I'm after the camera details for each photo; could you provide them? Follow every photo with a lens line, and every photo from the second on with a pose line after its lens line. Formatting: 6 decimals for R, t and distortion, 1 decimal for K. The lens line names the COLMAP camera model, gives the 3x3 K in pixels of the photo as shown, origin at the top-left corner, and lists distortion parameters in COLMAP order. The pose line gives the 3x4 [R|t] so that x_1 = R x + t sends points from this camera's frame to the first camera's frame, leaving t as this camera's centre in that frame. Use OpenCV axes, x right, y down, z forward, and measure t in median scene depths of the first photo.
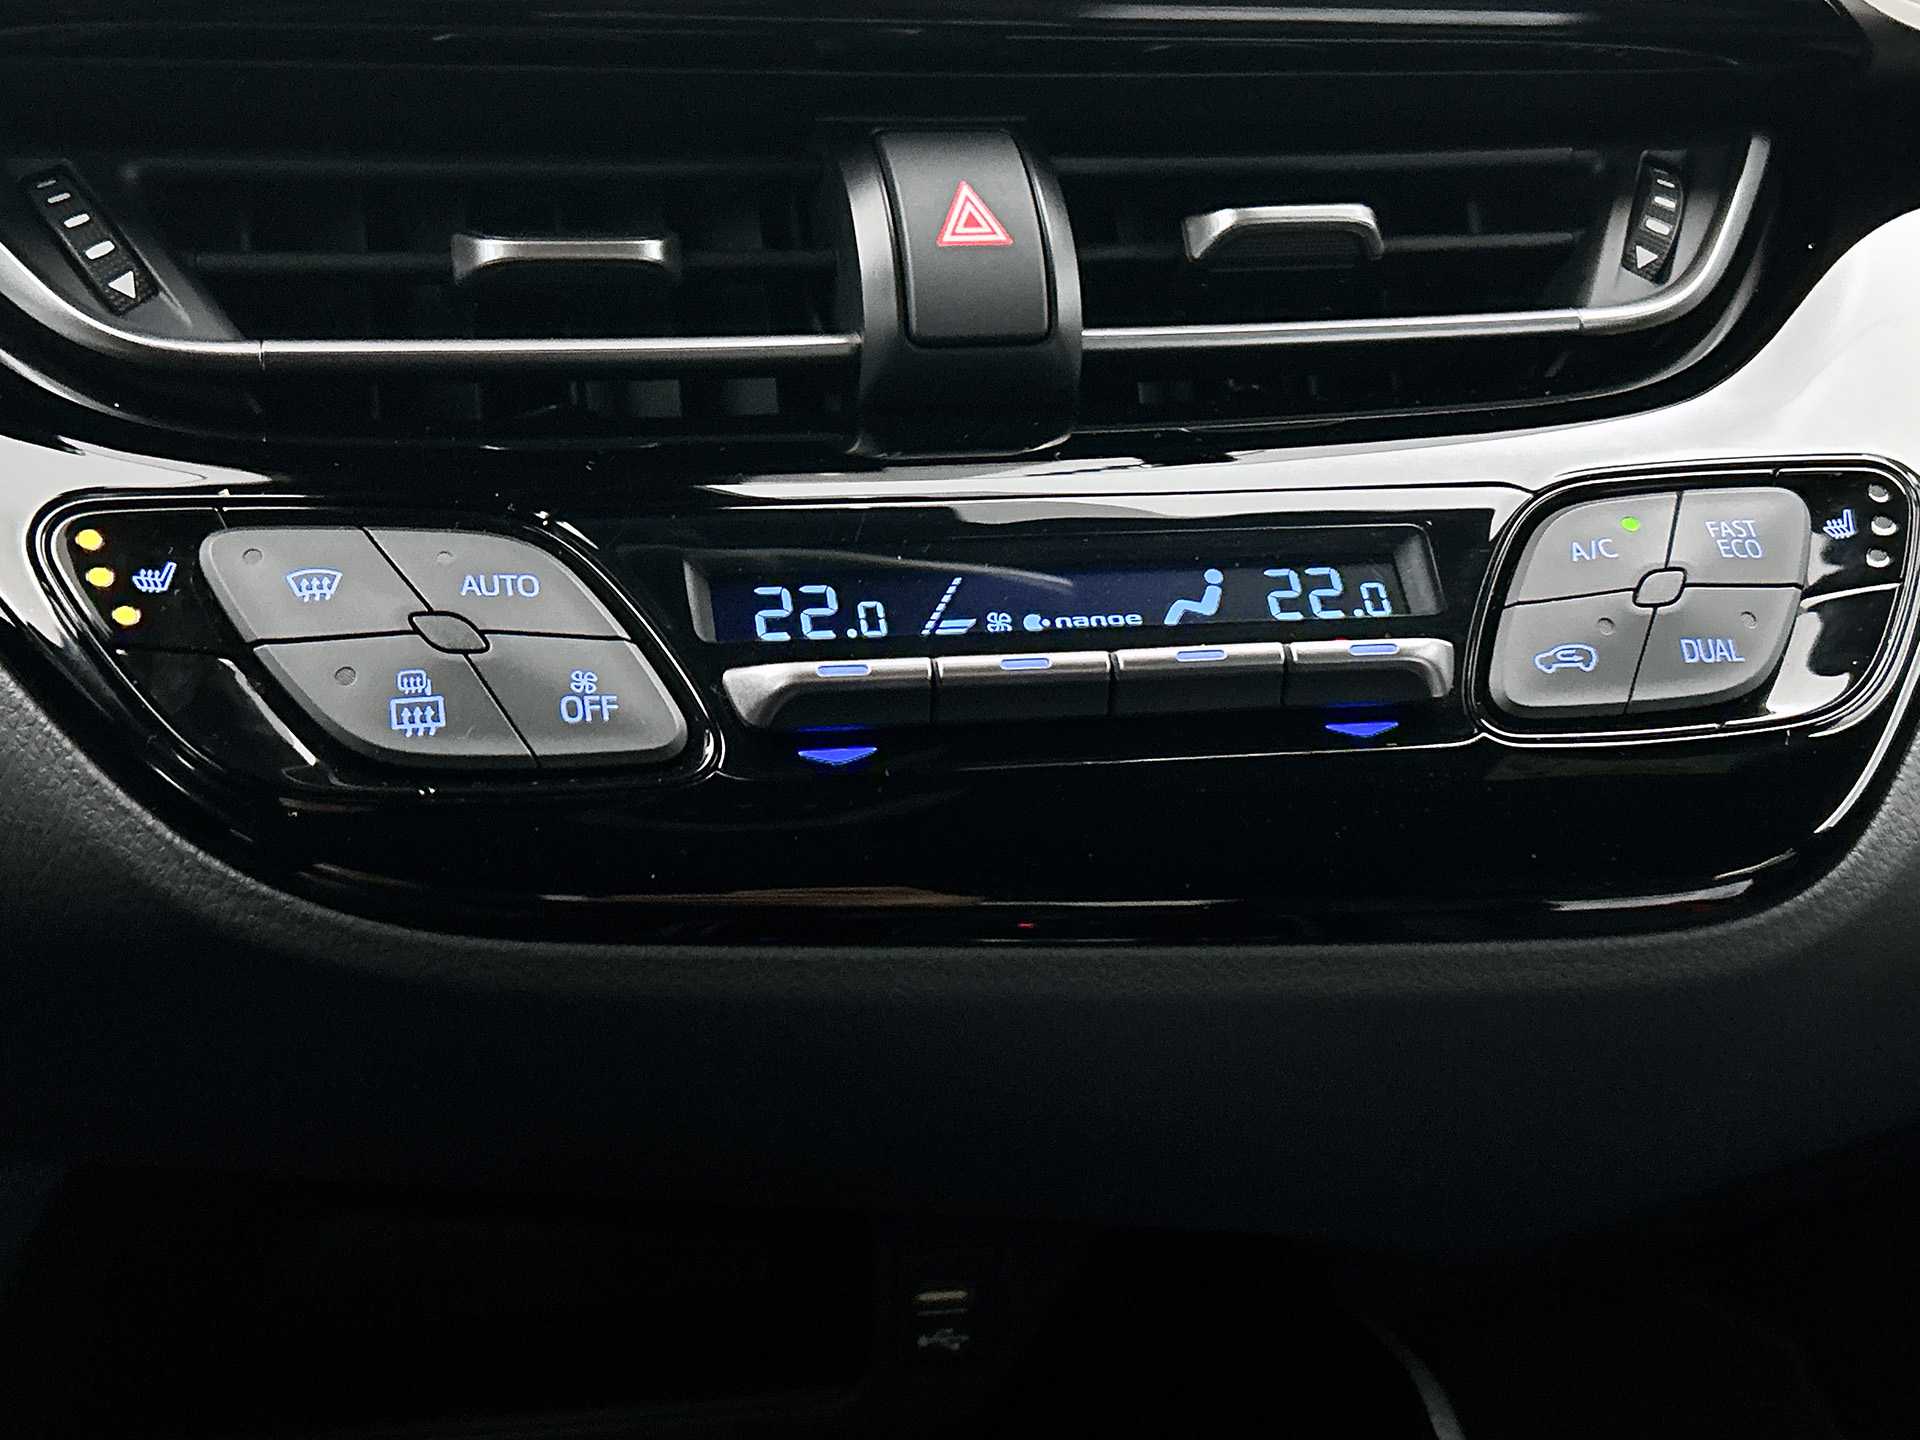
lens RADIAL K [[2390.5, 0, 960.0], [0, 2390.5, 720.0], [0, 0, 1]] dist [0.127539, -0.376063]
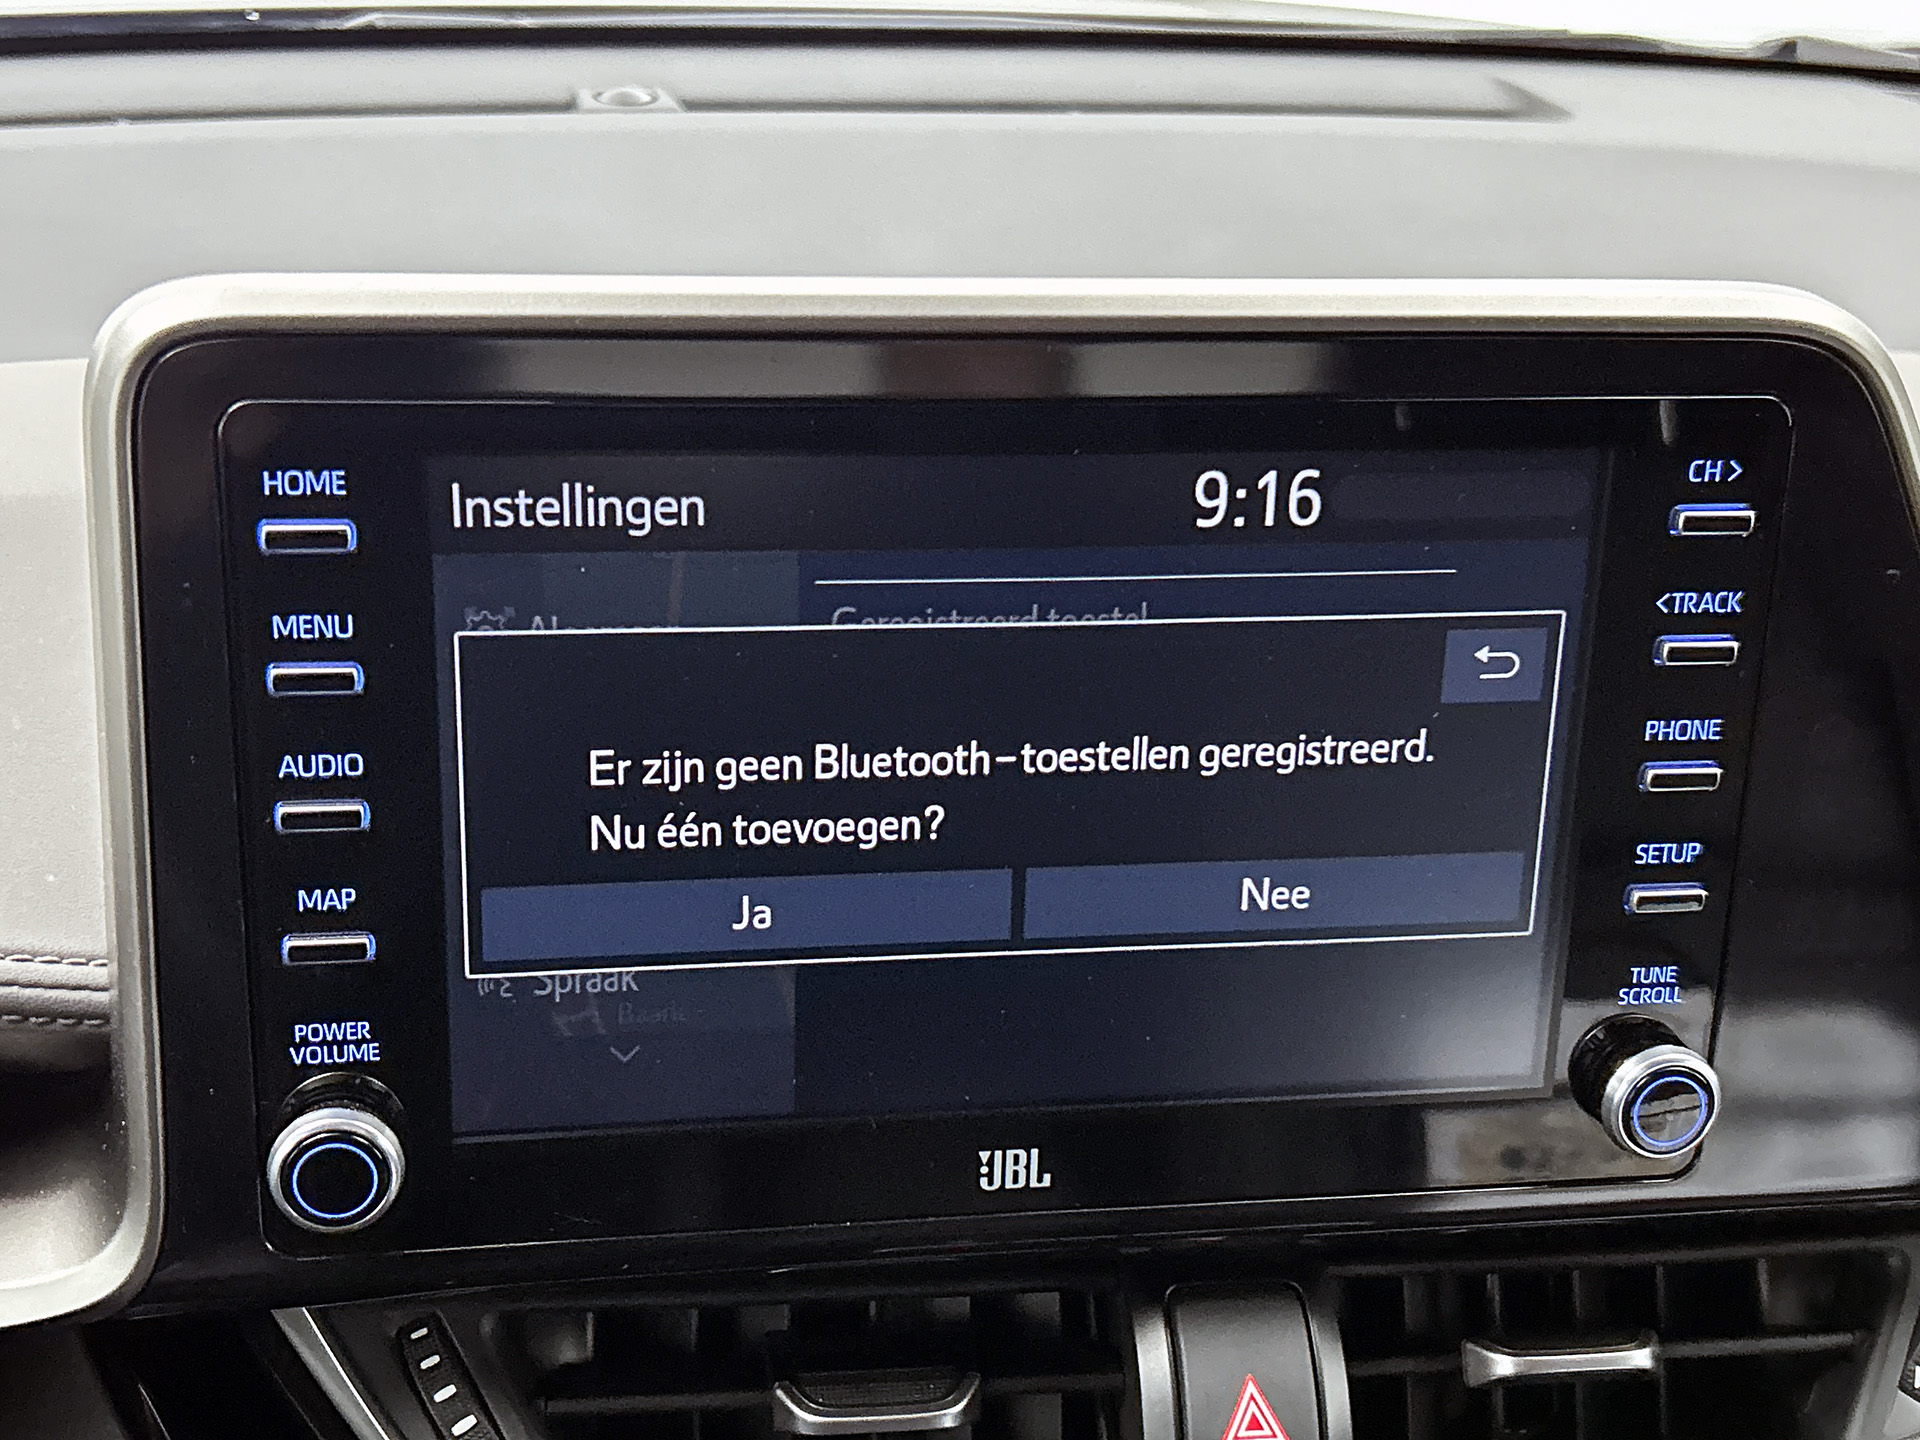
lens RADIAL K [[2390.5, 0, 960.0], [0, 2390.5, 720.0], [0, 0, 1]] dist [0.127539, -0.376063]
pose [[0.988899, 0.084854, -0.121976, -0.022334], [-0.066956, 0.987309, 0.144004, -0.738564], [0.132648, -0.134238, 0.982031, -0.023283]]
